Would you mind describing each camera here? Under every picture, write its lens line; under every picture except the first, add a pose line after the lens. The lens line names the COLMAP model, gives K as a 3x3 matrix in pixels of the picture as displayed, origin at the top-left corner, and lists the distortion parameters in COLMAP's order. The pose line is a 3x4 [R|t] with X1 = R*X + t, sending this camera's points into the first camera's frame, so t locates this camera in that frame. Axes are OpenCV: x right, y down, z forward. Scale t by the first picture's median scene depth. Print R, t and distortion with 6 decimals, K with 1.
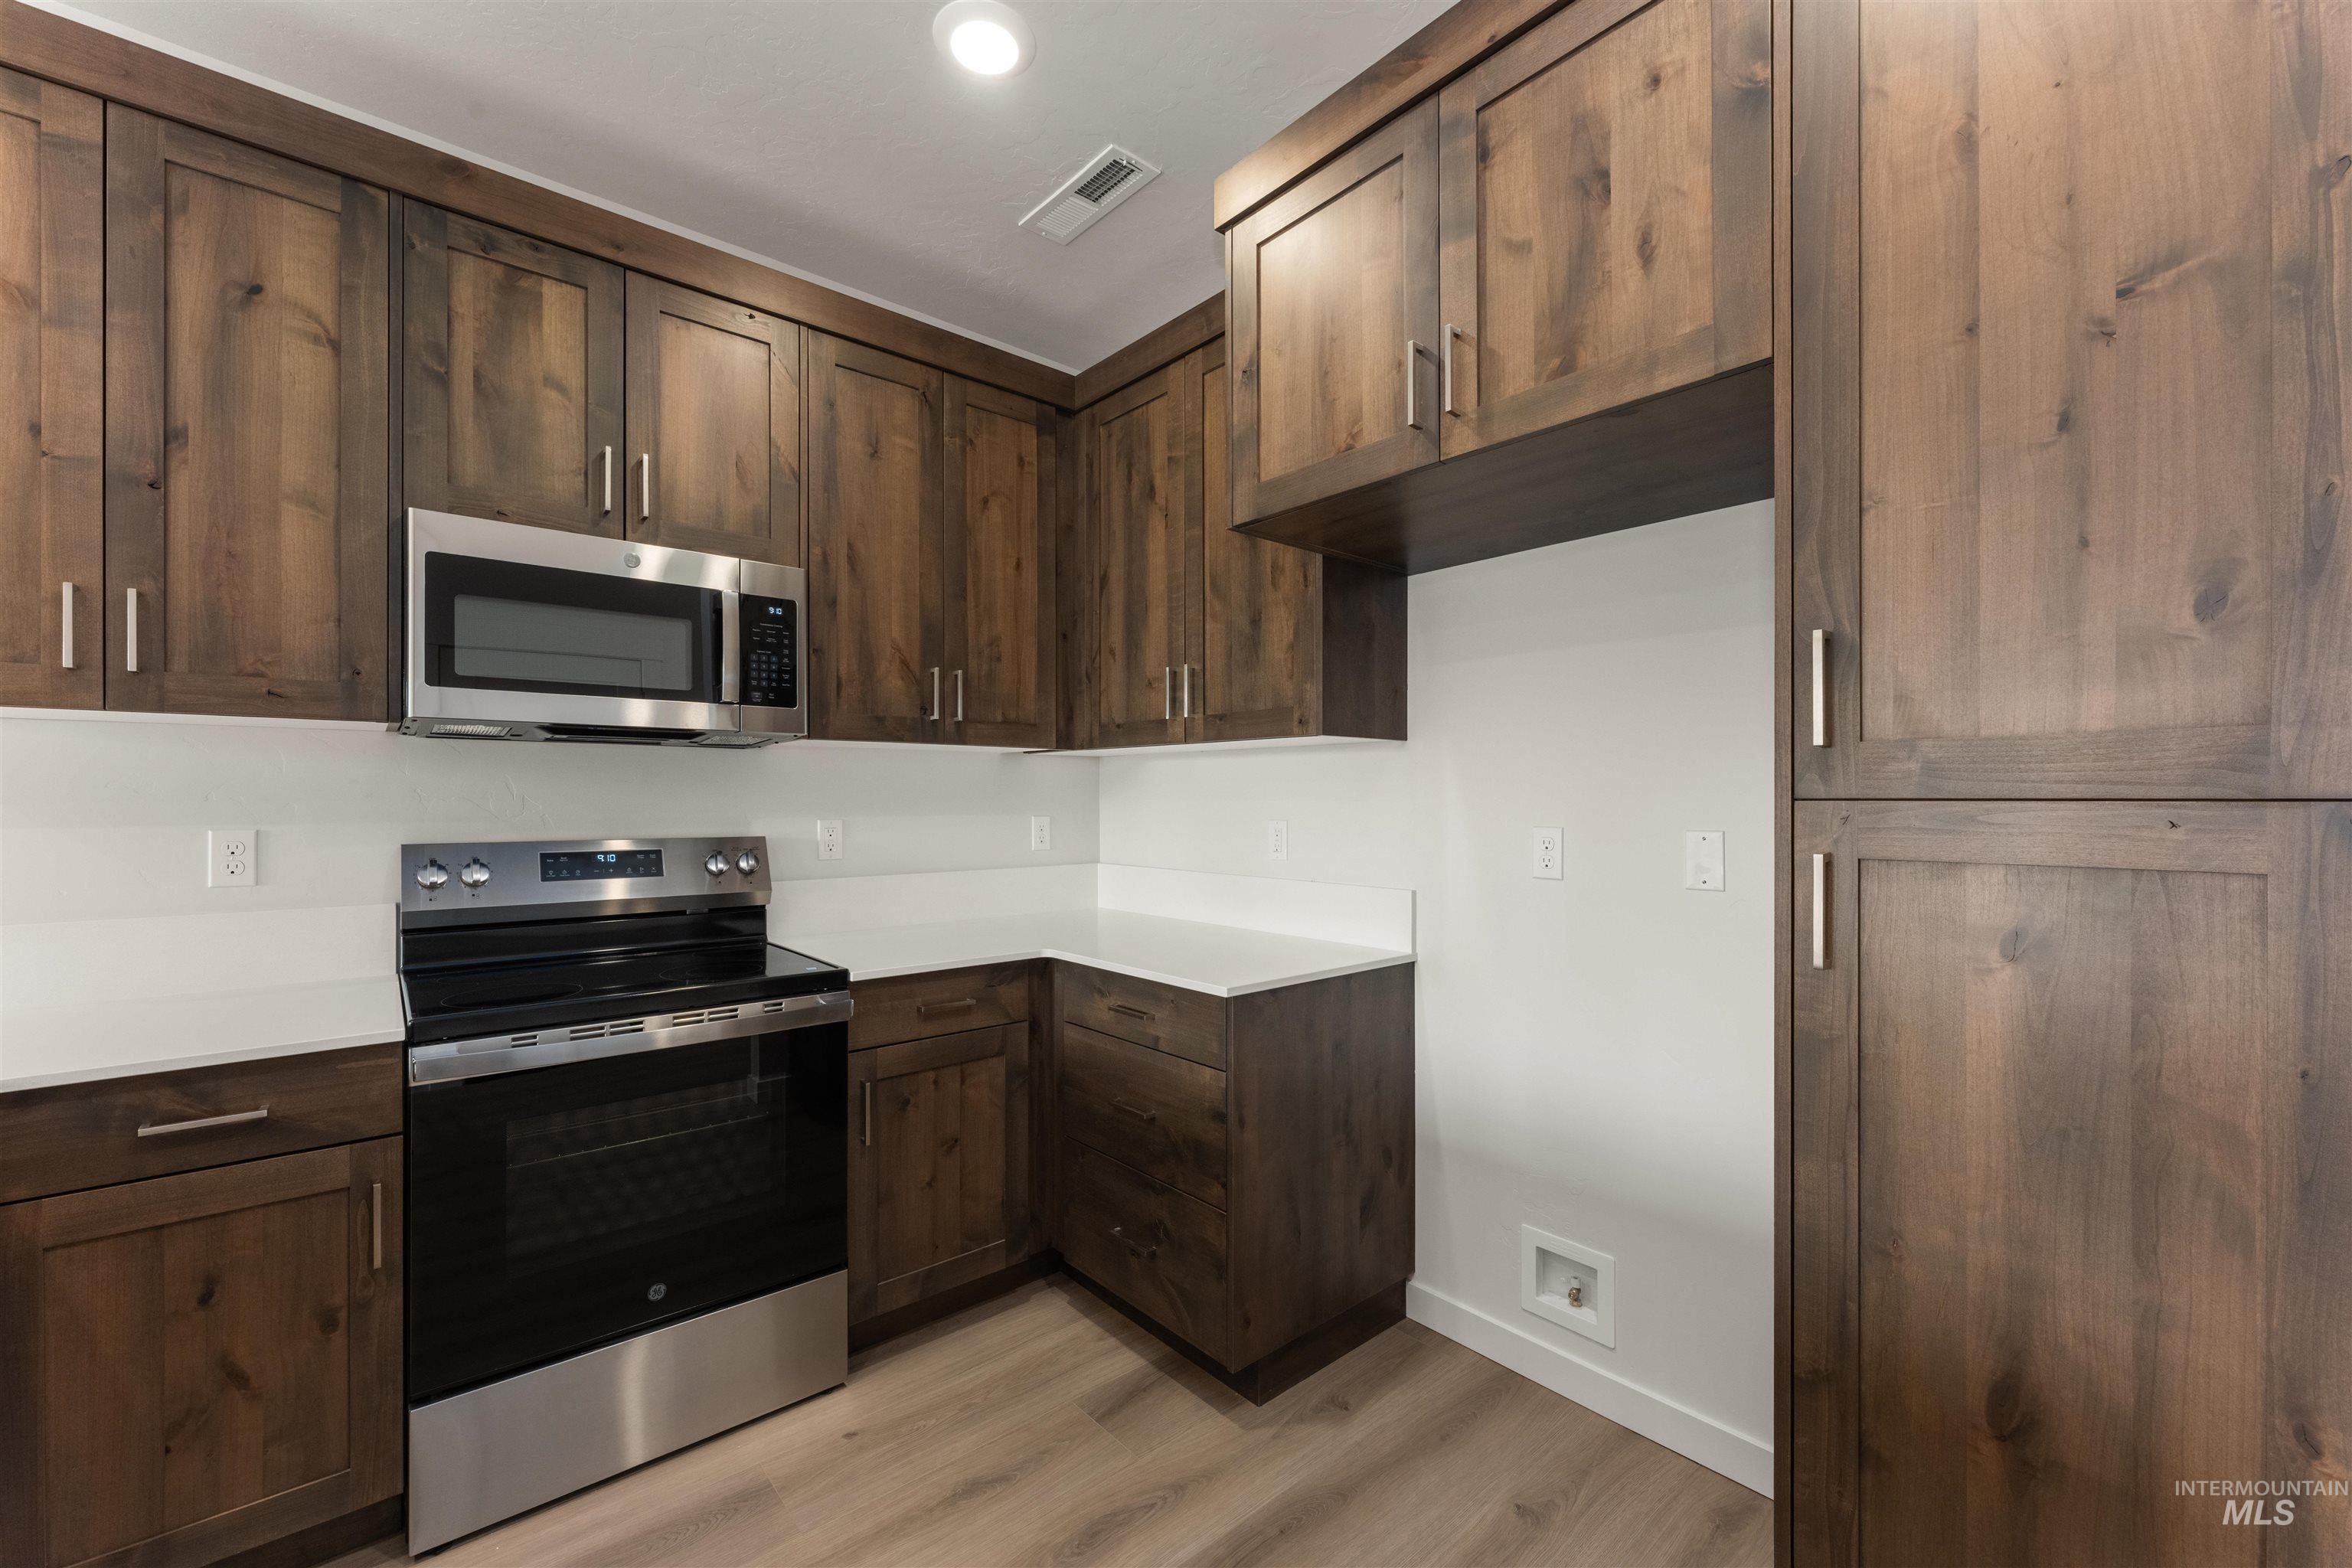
lens RADIAL K [[936.9, 0, 1182.4], [0, 936.9, 794.6], [0, 0, 1]] dist [0.001369, -0.000141]
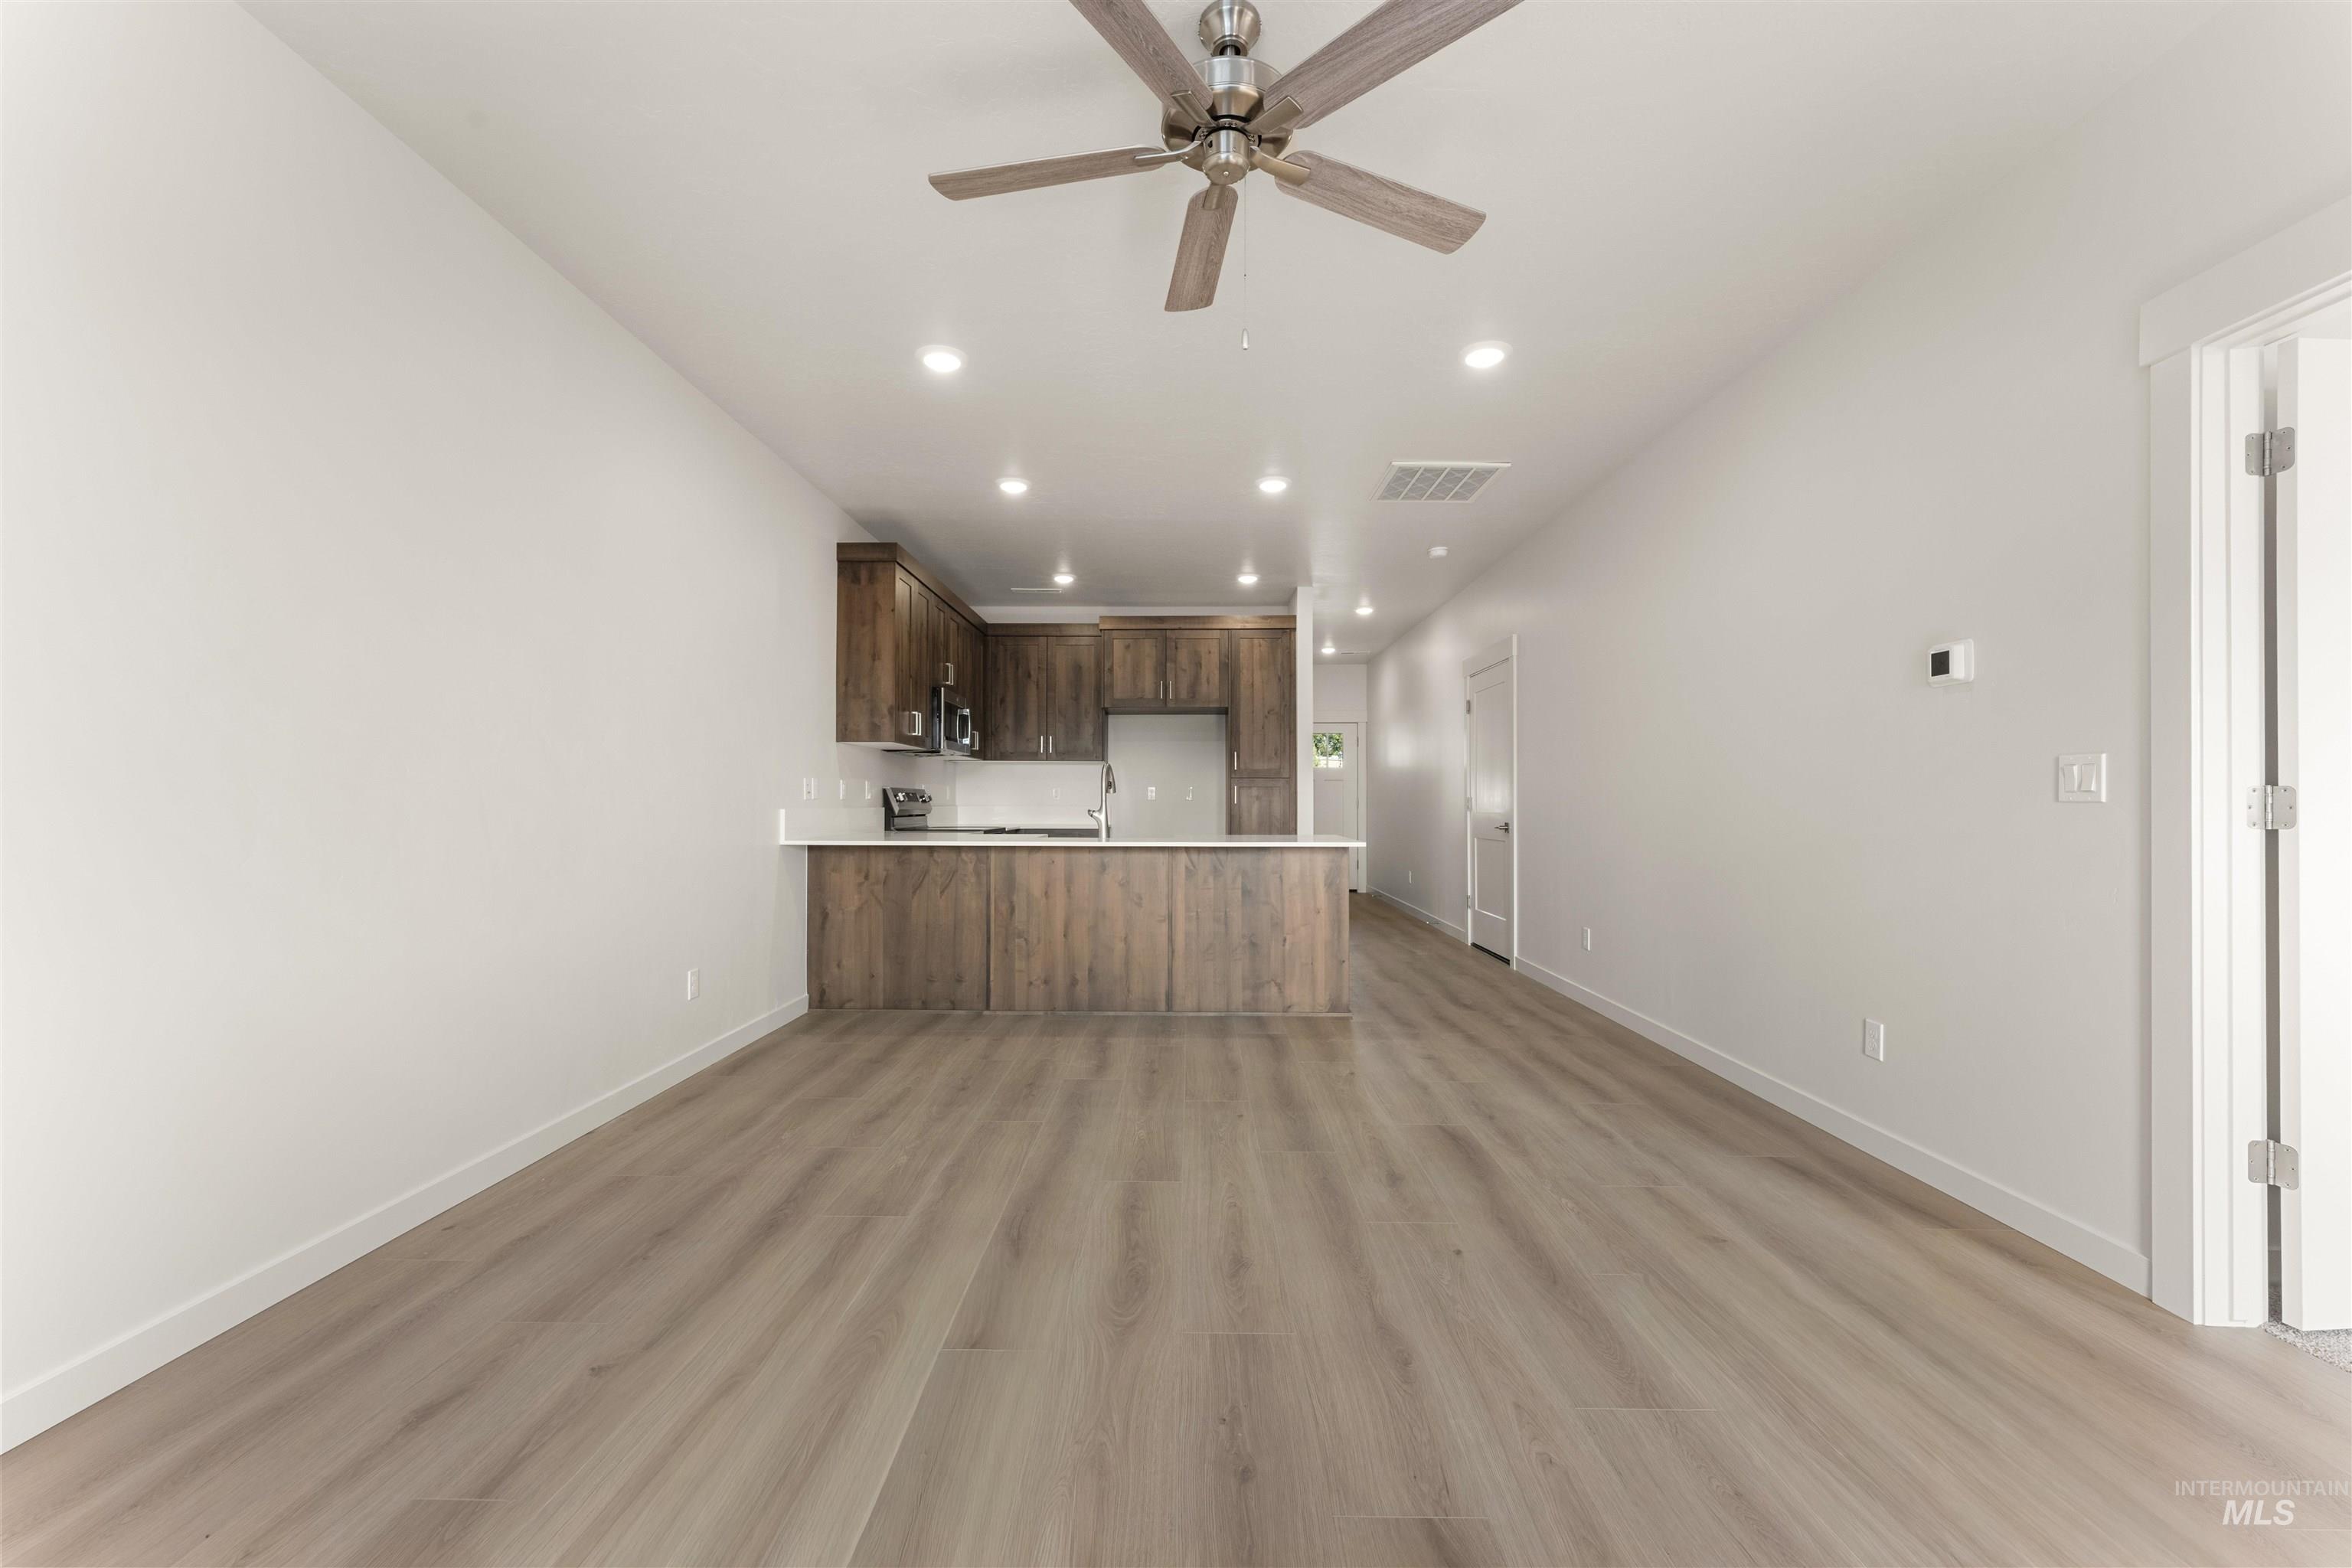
lens RADIAL K [[936.9, 0, 1175.6], [0, 936.9, 788.9], [0, 0, 1]] dist [0.001369, -0.000141]
pose [[0.658858, 0.002347, 0.752263, -2.095001], [-0.000737, 0.999997, -0.002475, 0.043717], [-0.752267, 0.001076, 0.658858, -1.387433]]
